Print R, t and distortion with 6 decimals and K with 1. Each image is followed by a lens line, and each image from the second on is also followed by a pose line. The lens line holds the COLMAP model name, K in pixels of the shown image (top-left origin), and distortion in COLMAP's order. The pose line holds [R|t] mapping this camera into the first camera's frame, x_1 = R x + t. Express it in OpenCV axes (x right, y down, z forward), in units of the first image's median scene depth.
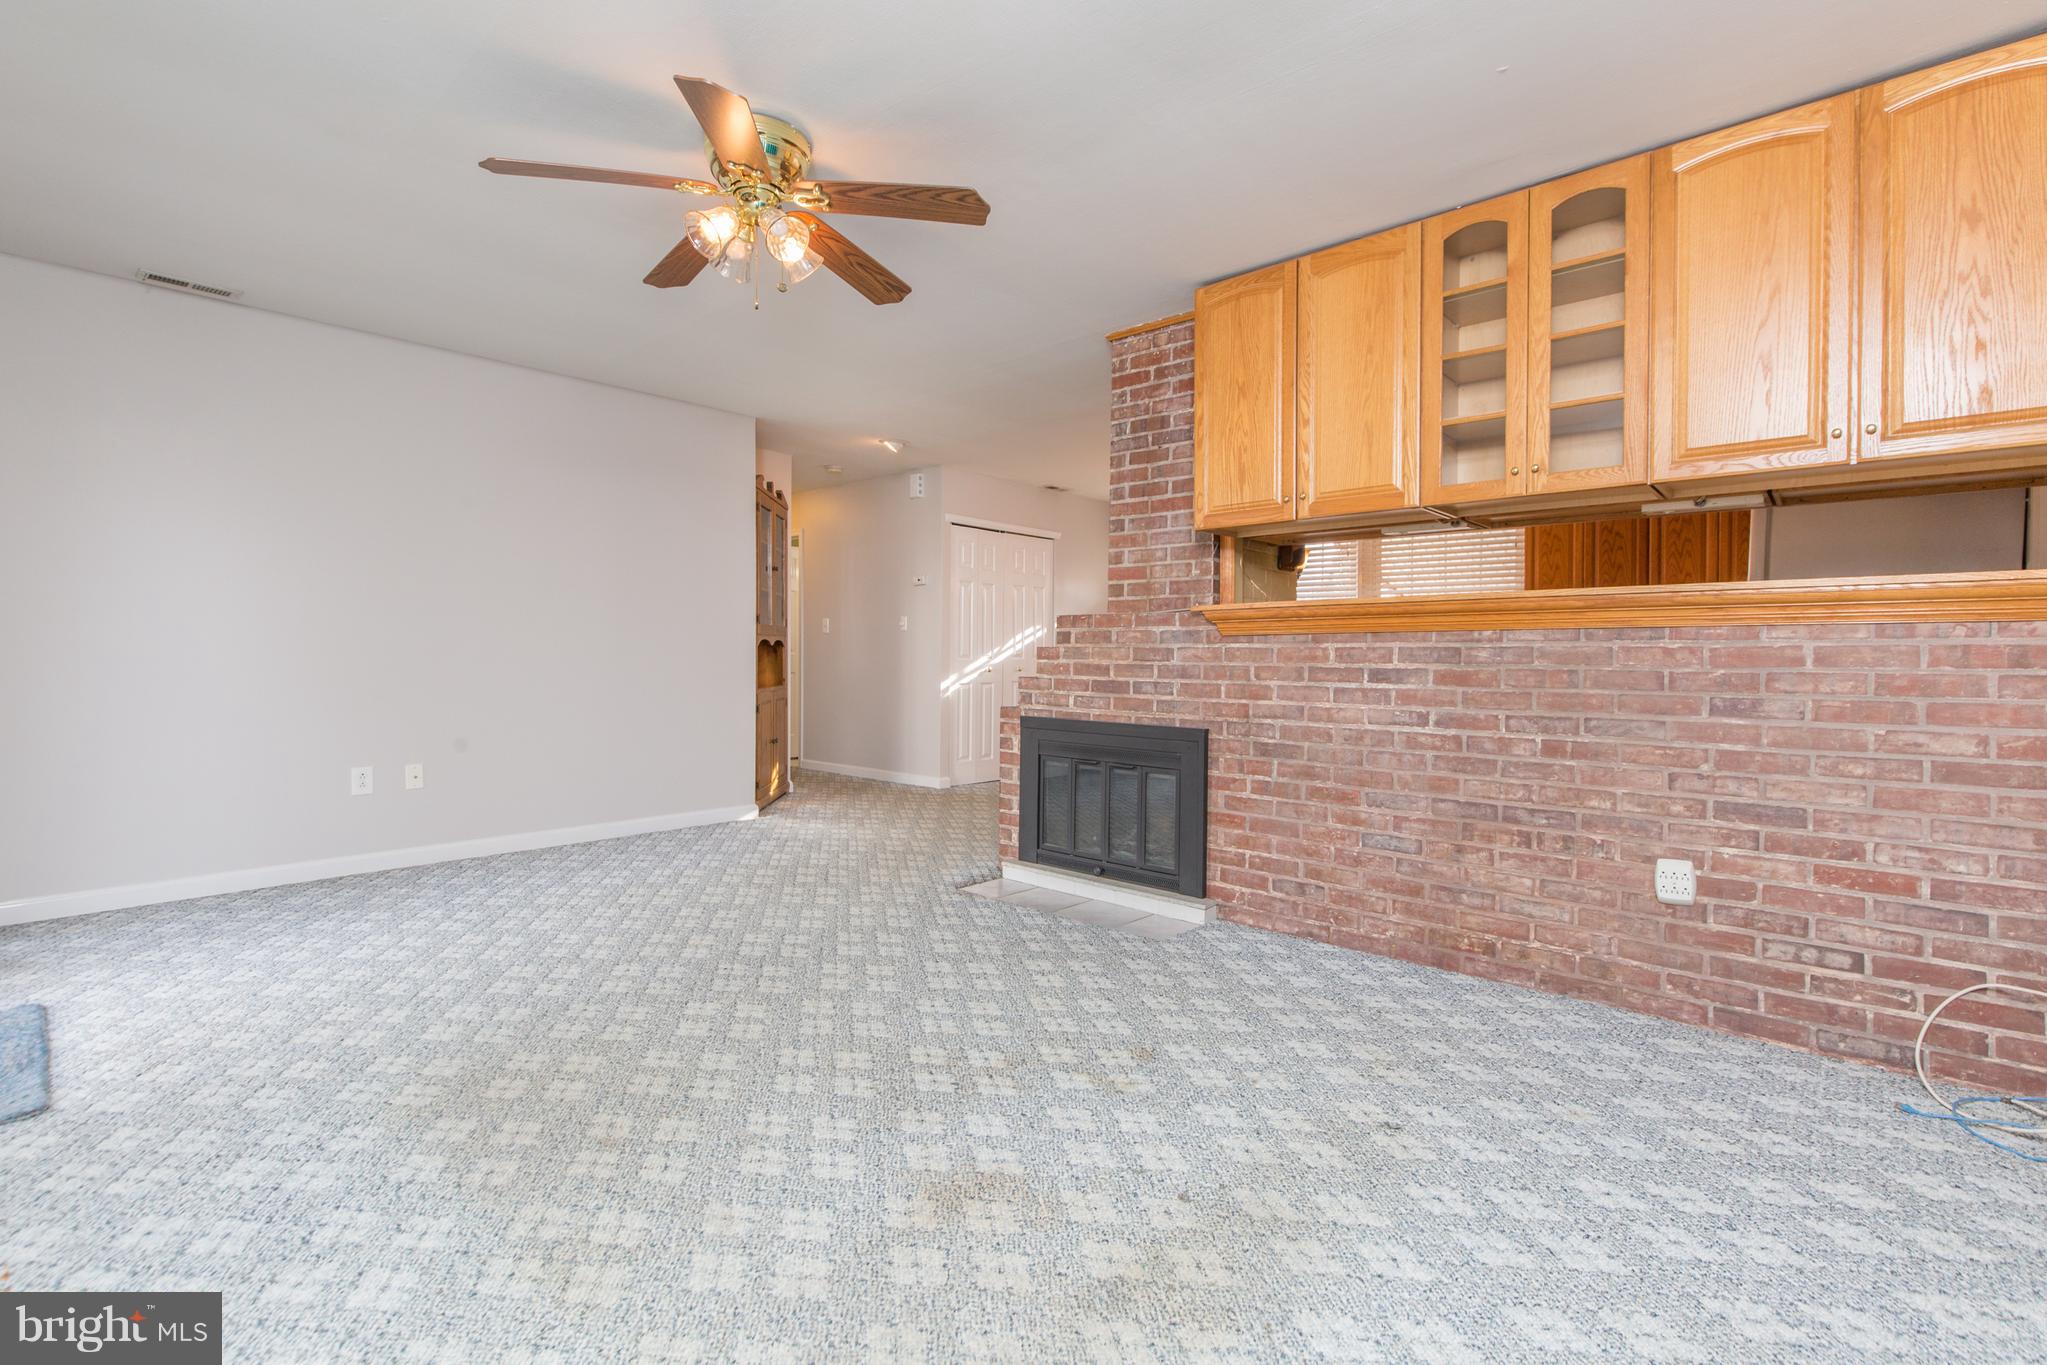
lens RADIAL K [[917.0, 0, 1033.4], [0, 917.0, 663.2], [0, 0, 1]] dist [-0.001617, -0.000398]
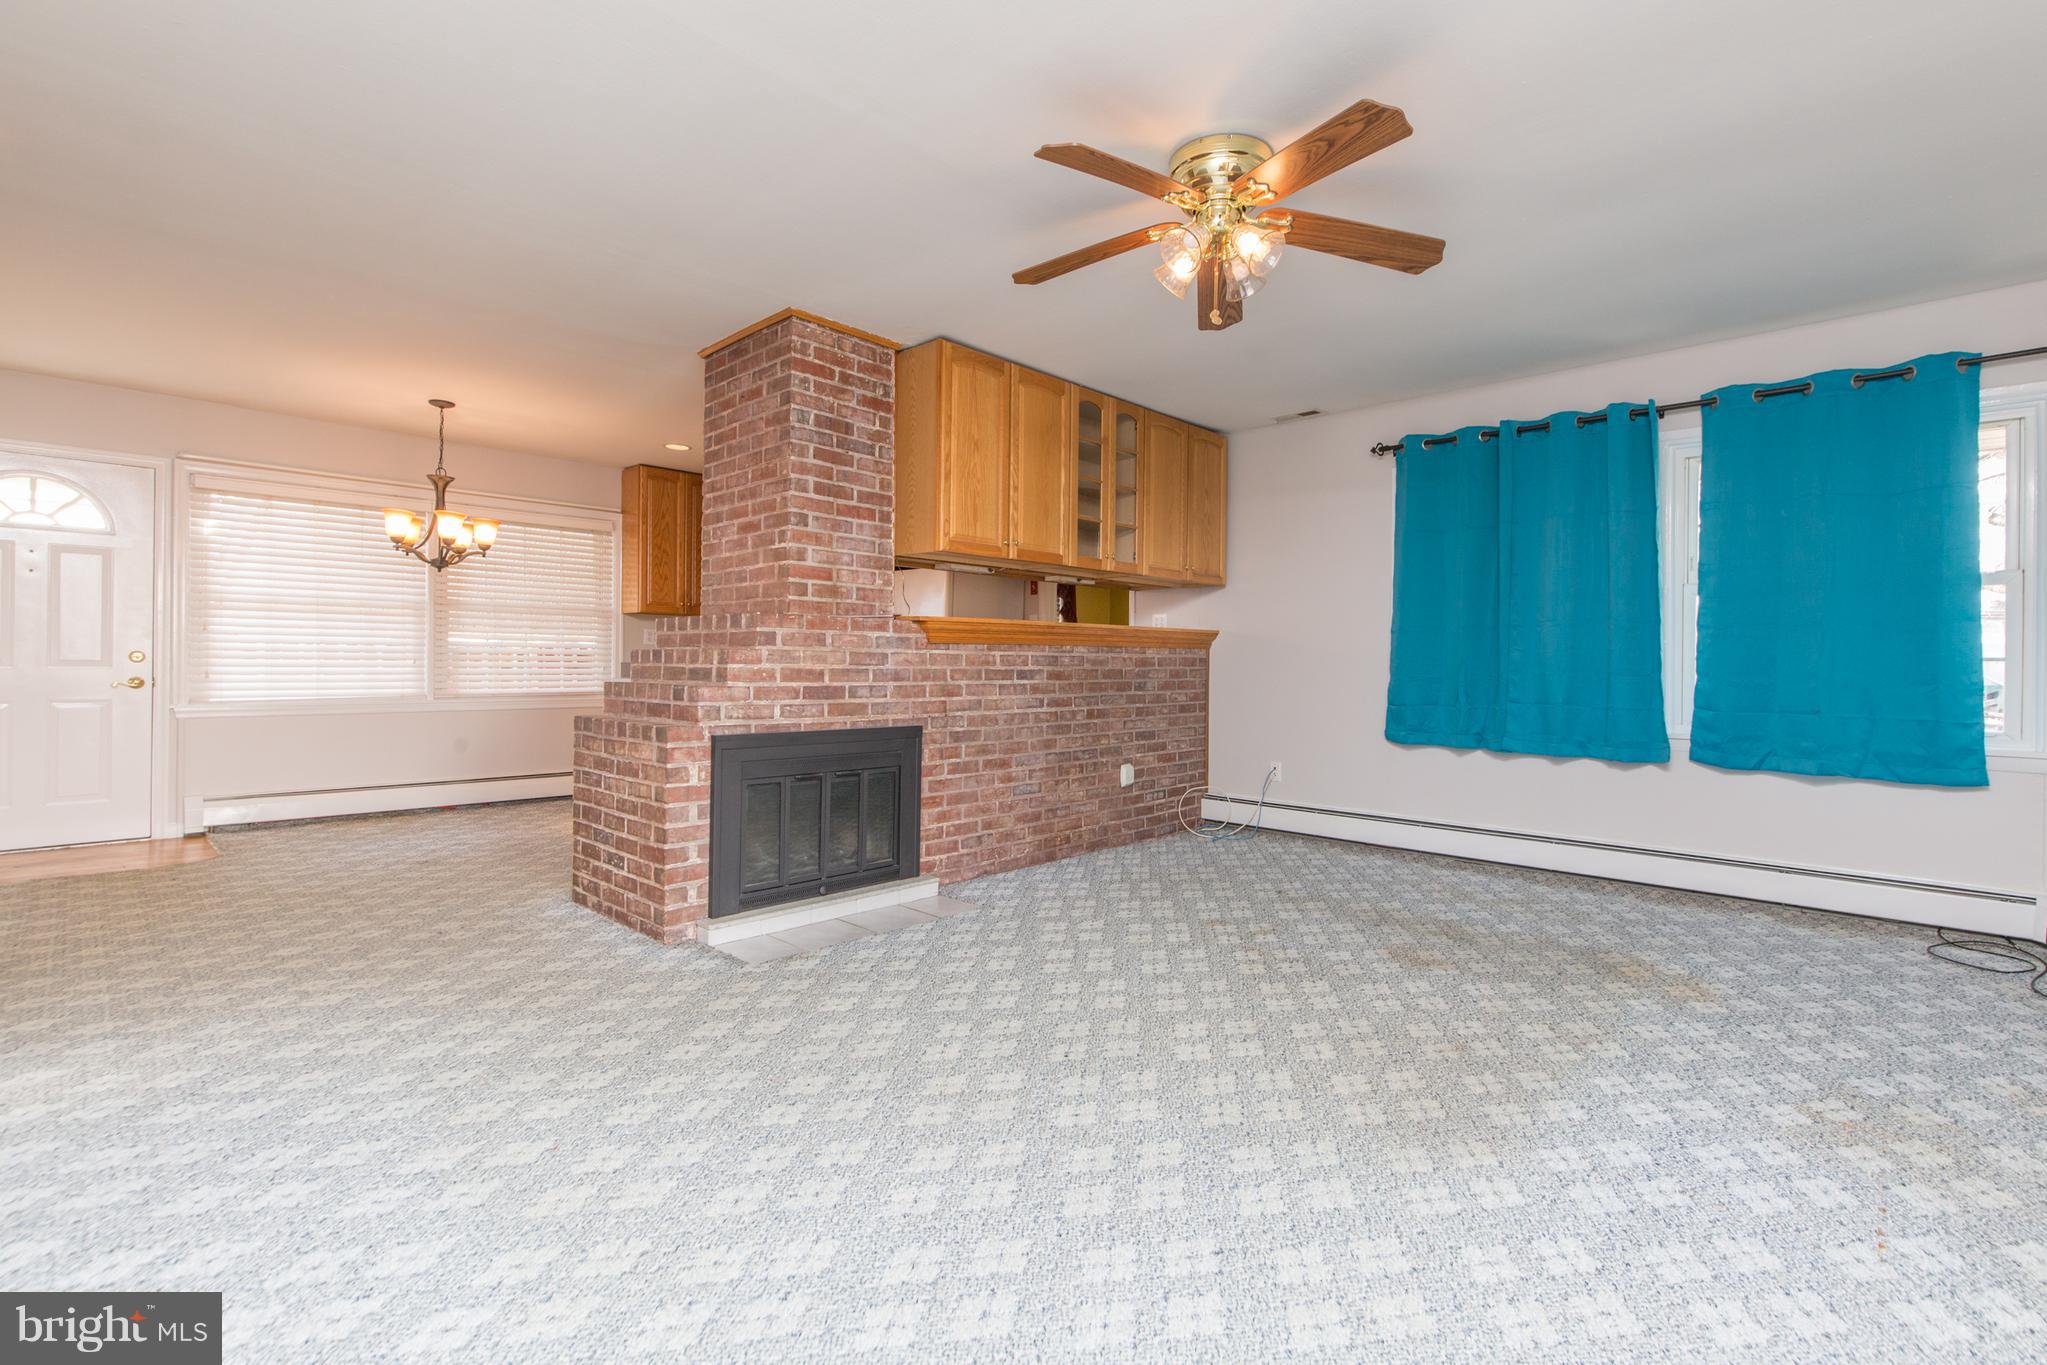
lens RADIAL K [[917.0, 0, 1033.4], [0, 917.0, 663.2], [0, 0, 1]] dist [-0.001617, -0.000398]
pose [[0.031300, -0.009061, 0.999469, -1.082335], [-0.003854, 0.999950, 0.009186, -0.018066], [-0.999503, -0.004139, 0.031263, 0.956841]]
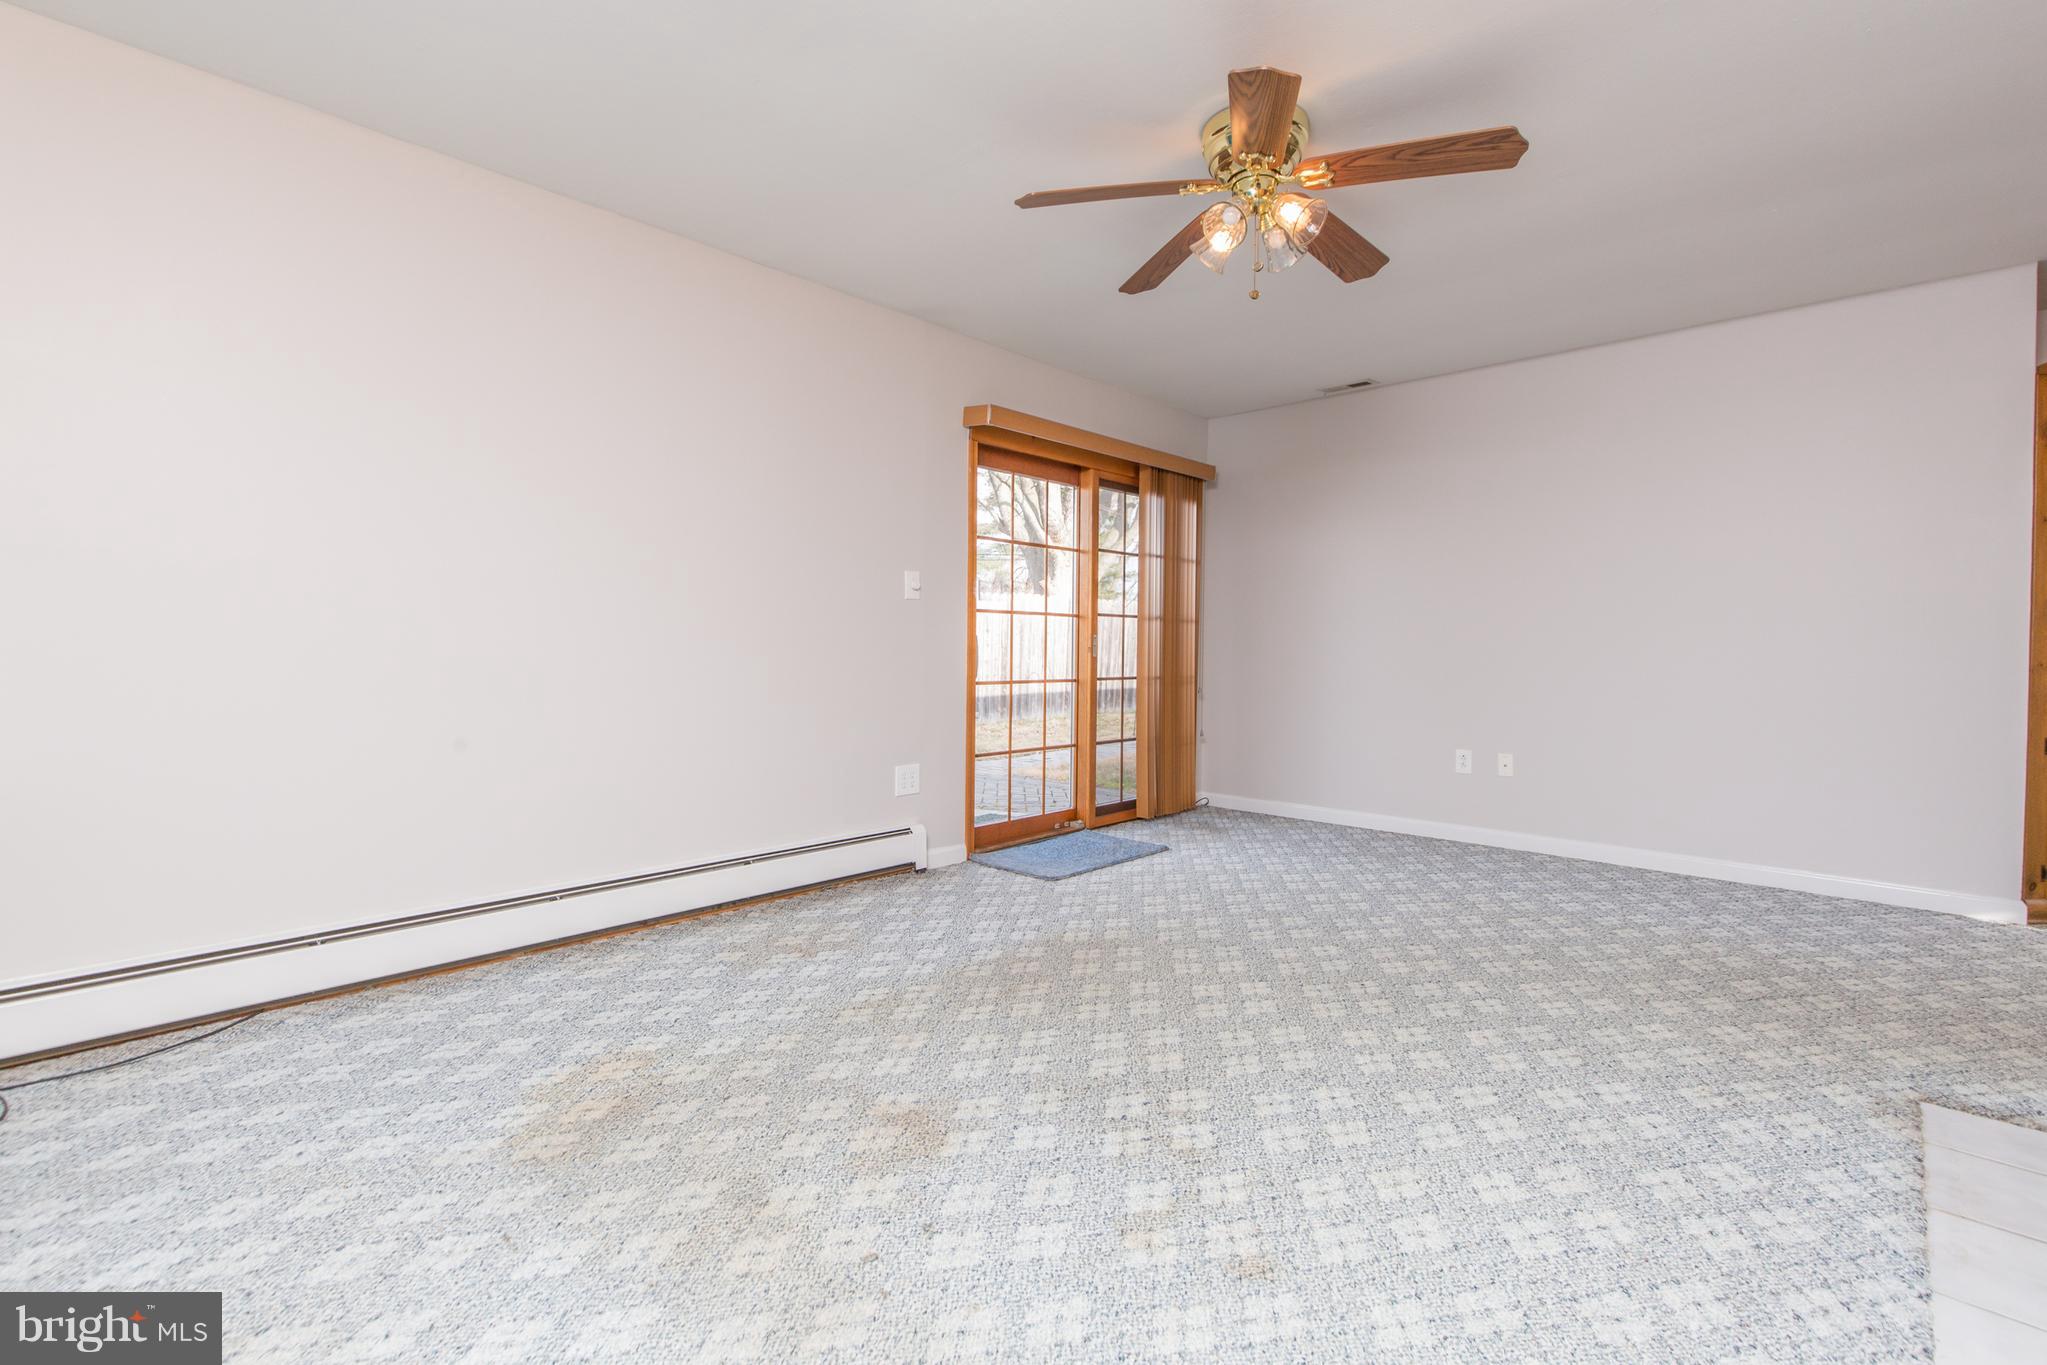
lens RADIAL K [[917.0, 0, 1033.4], [0, 917.0, 663.2], [0, 0, 1]] dist [-0.001617, -0.000398]
pose [[-0.025265, 0.013051, -0.999596, 0.574336], [-0.017593, 0.999754, 0.013498, -0.001467], [0.999526, 0.017927, -0.025029, 0.649025]]
